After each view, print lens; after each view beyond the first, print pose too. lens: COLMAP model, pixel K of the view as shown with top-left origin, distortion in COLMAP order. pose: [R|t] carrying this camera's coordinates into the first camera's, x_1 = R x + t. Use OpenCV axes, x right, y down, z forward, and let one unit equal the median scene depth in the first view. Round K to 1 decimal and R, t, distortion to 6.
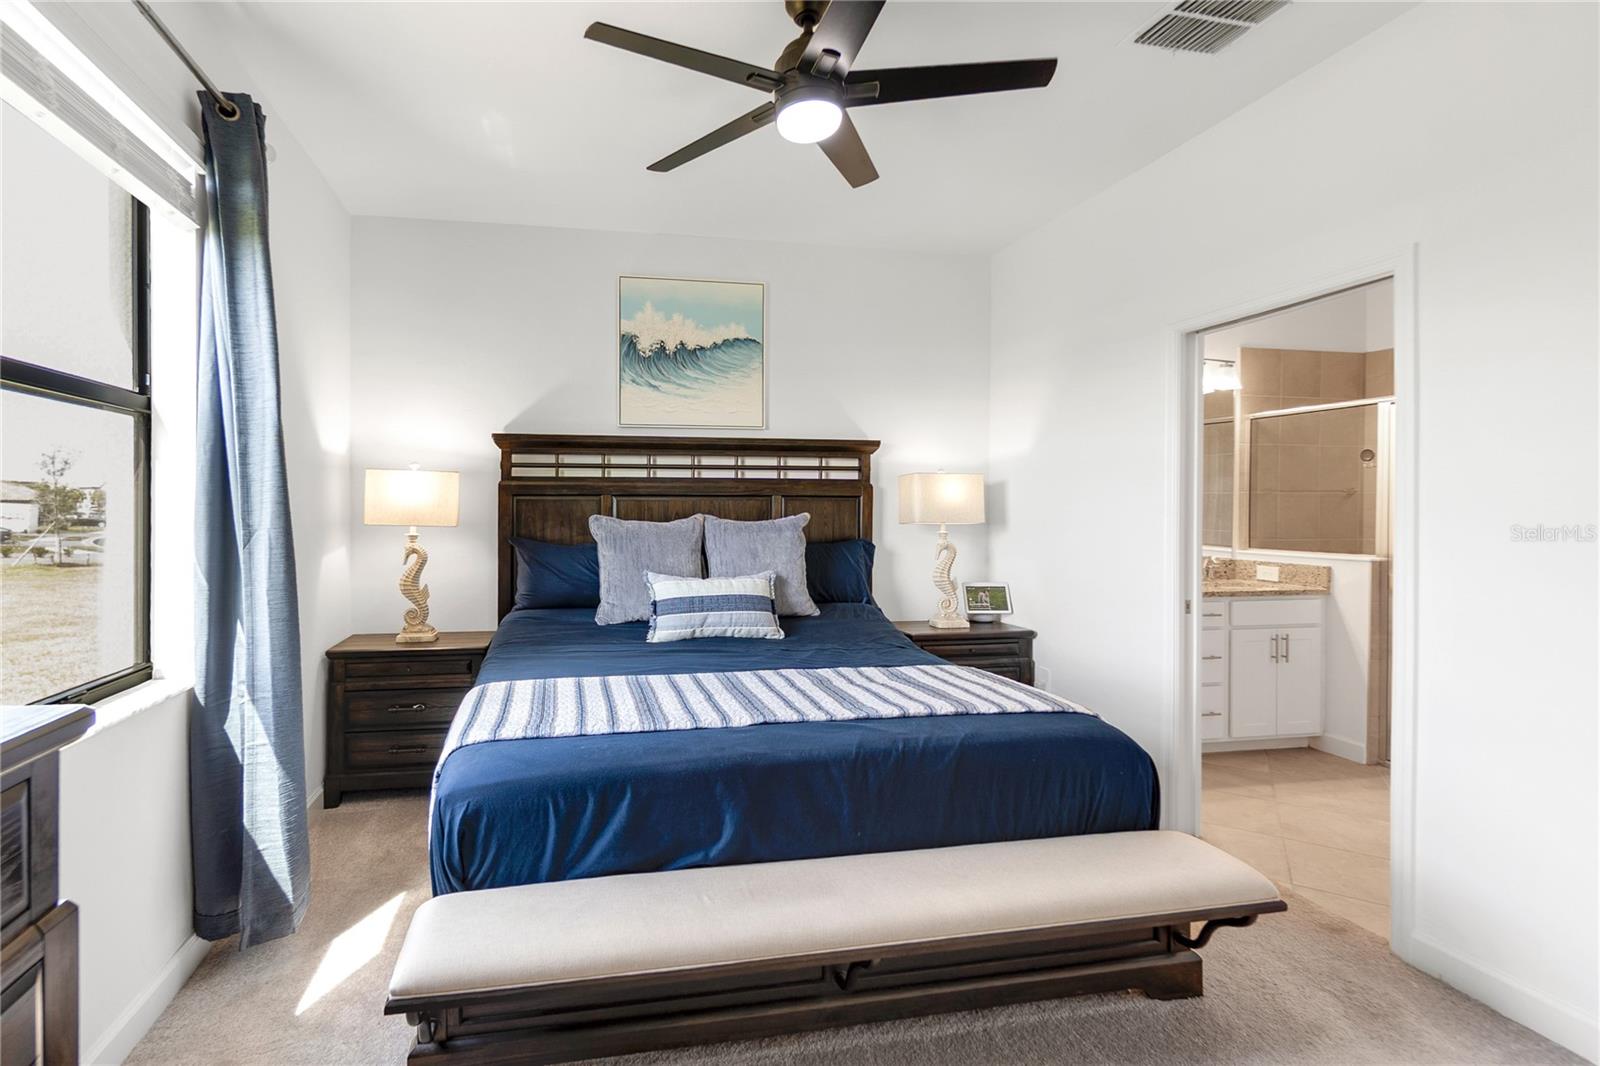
lens RADIAL K [[744.0, 0, 685.2], [0, 744.0, 510.3], [0, 0, 1]] dist [-0.000967, -0.000232]
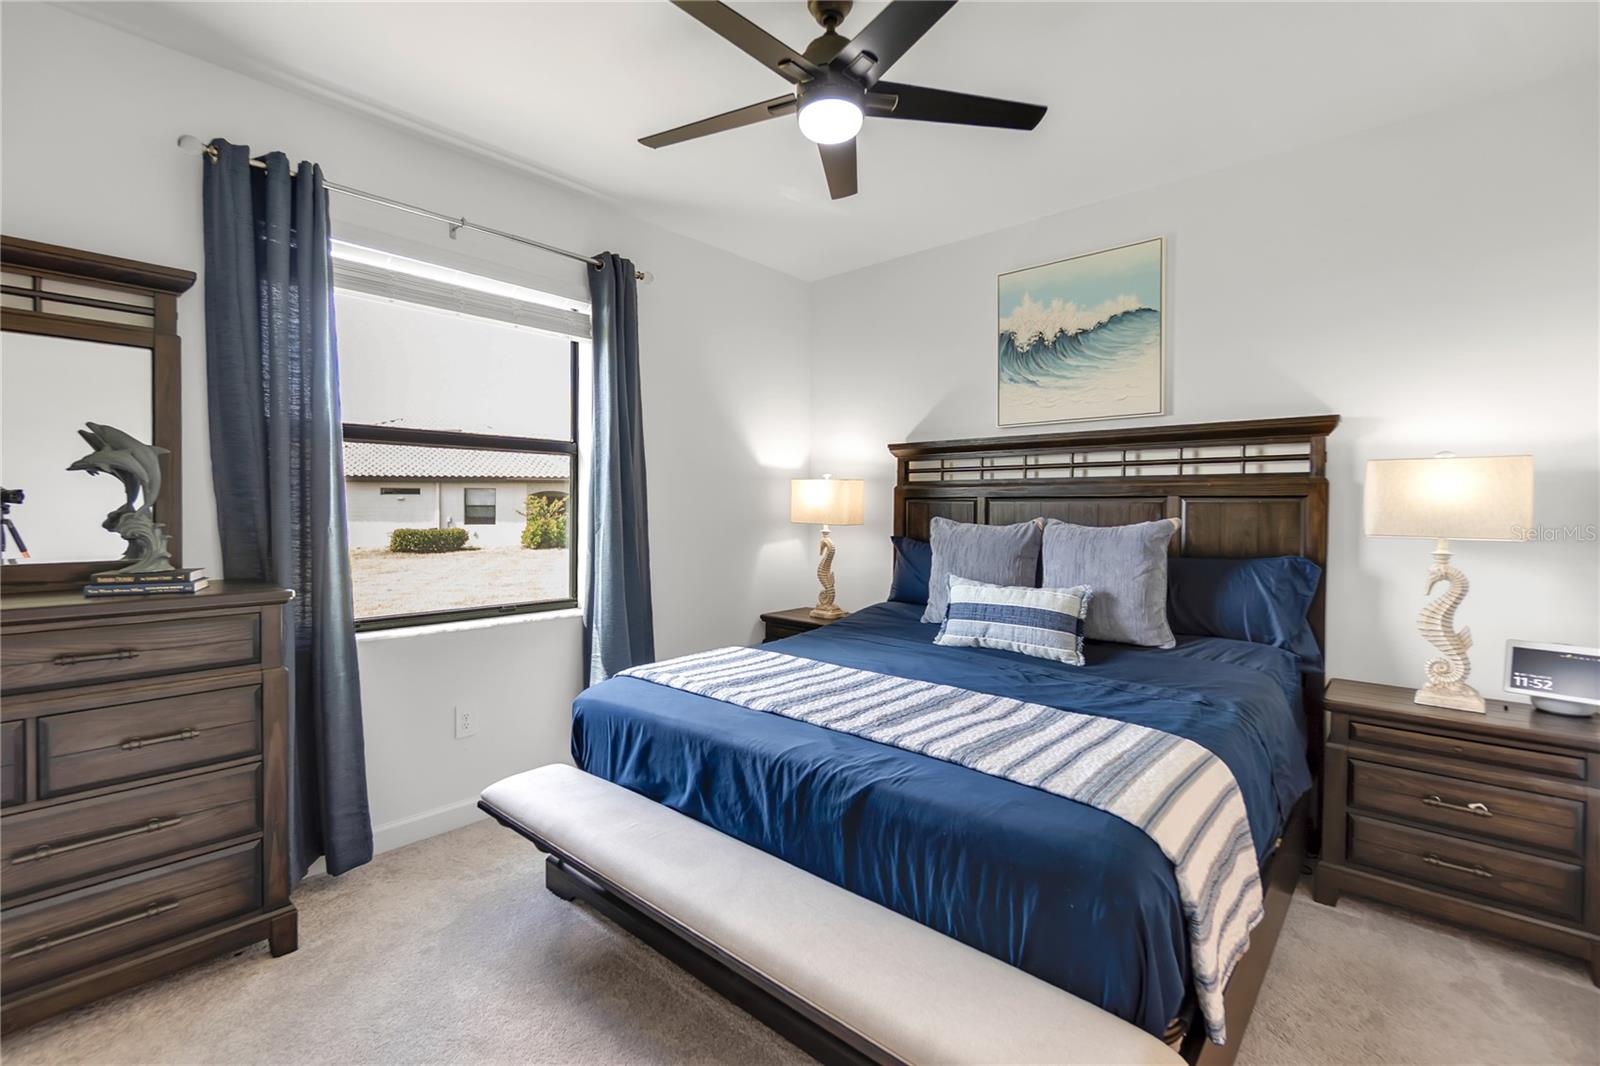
lens RADIAL K [[703.2, 0, 782.6], [0, 703.2, 509.1], [0, 0, 1]] dist [-0.001696, -0.000051]
pose [[0.613197, 0.003754, -0.789921, 0.509346], [-0.008243, 0.999965, -0.001647, -0.001392], [0.789887, 0.007521, 0.613207, 0.221905]]
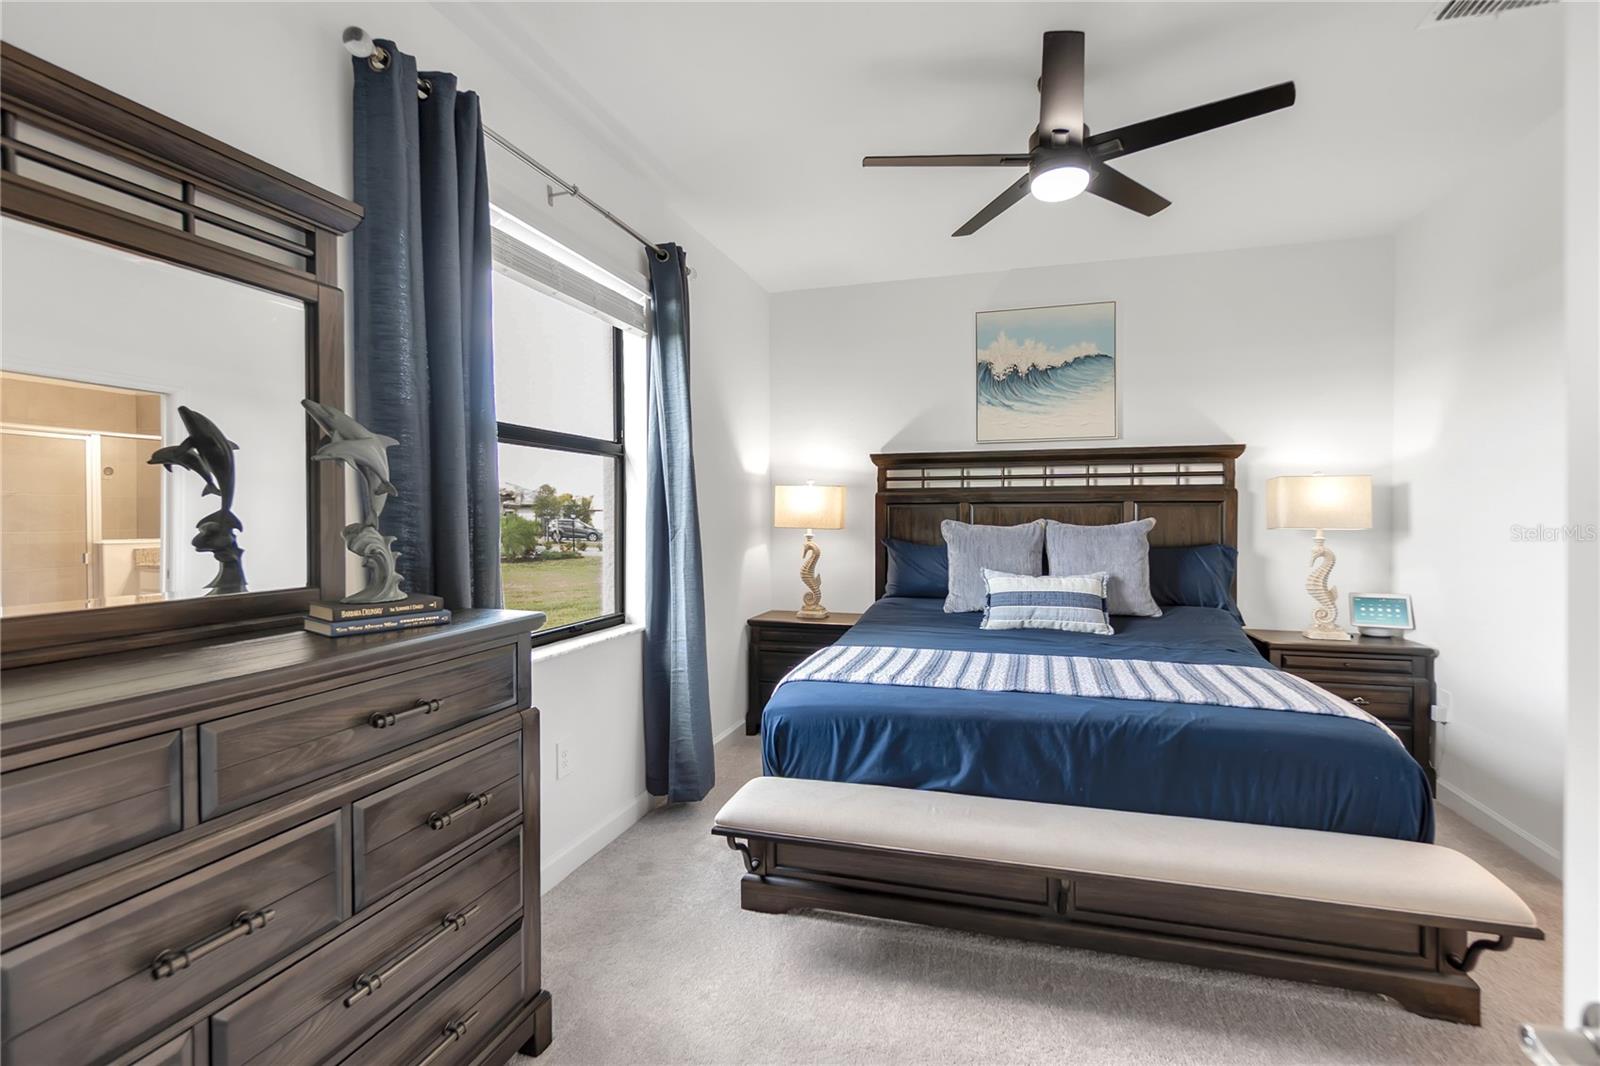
lens RADIAL K [[707.7, 0, 807.0], [0, 707.7, 515.4], [0, 0, 1]] dist [-0.002524, -0.000080]
pose [[0.893878, -0.002893, -0.448301, 0.180526], [0.001808, 0.999994, -0.002849, 0.001920], [0.448306, 0.001736, 0.893878, -0.101962]]
